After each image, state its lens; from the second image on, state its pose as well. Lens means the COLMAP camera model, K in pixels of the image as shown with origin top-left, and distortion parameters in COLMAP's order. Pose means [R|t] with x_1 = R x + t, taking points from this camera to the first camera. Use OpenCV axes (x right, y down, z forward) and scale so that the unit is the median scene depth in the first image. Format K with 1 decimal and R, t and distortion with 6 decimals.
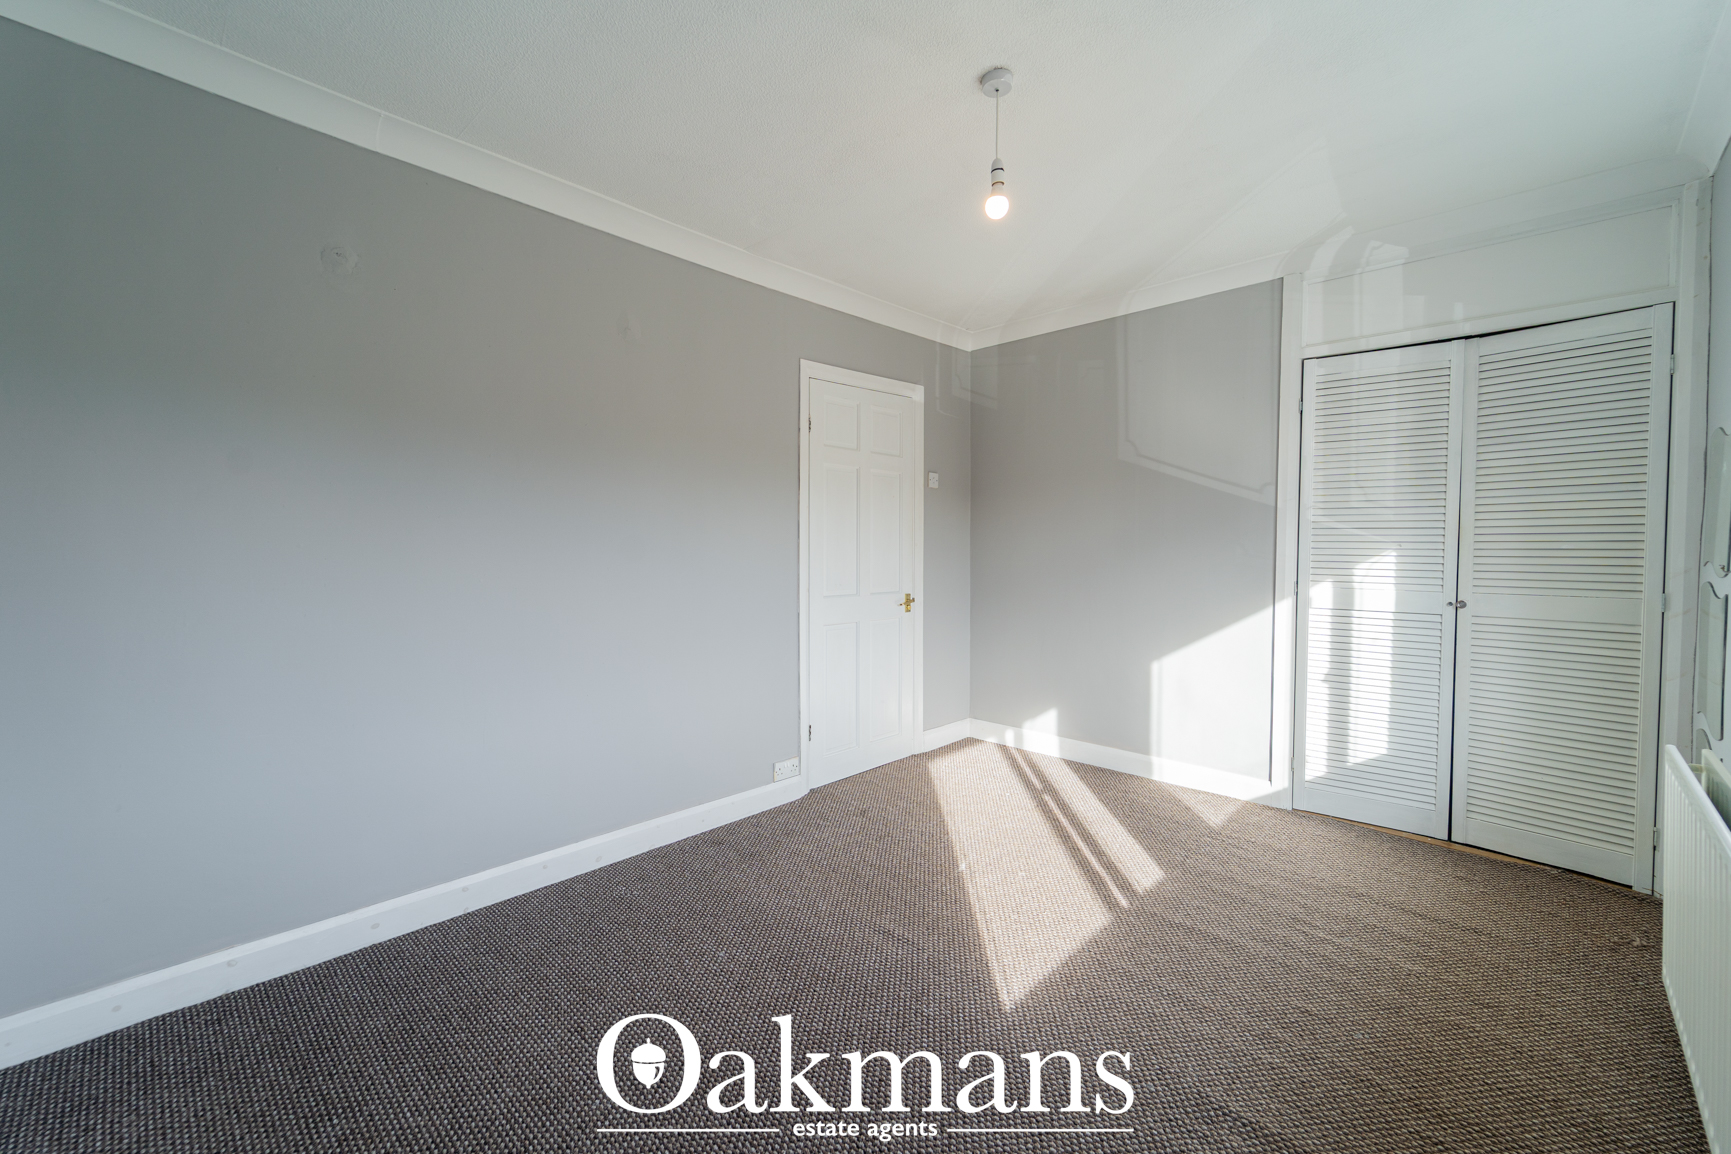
lens RADIAL K [[691.3, 0, 866.3], [0, 691.3, 567.1], [0, 0, 1]] dist [-0.000691, -0.002033]
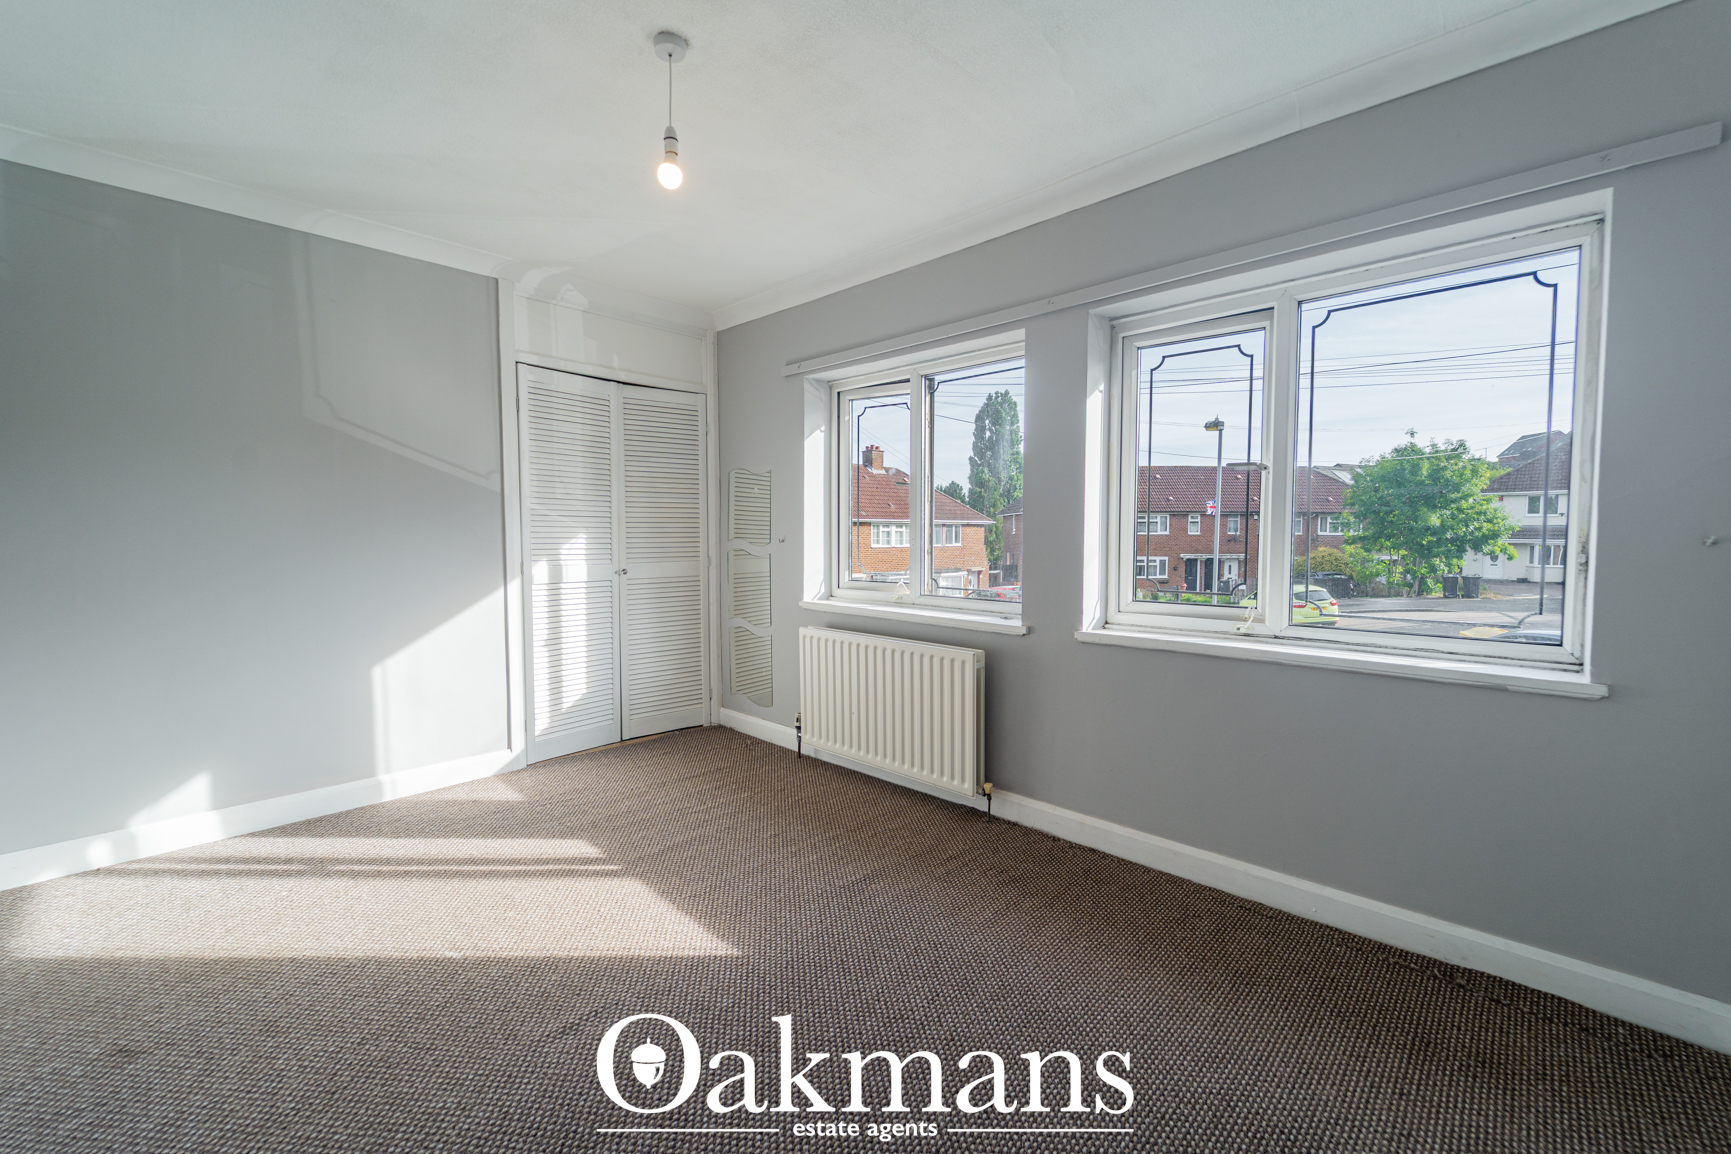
lens RADIAL K [[691.3, 0, 866.3], [0, 691.3, 567.1], [0, 0, 1]] dist [-0.000691, -0.002033]
pose [[0.002497, -0.050266, 0.998733, -0.499936], [0.032033, 0.998227, 0.050160, -0.009465], [-0.999484, 0.031868, 0.004103, 0.452009]]
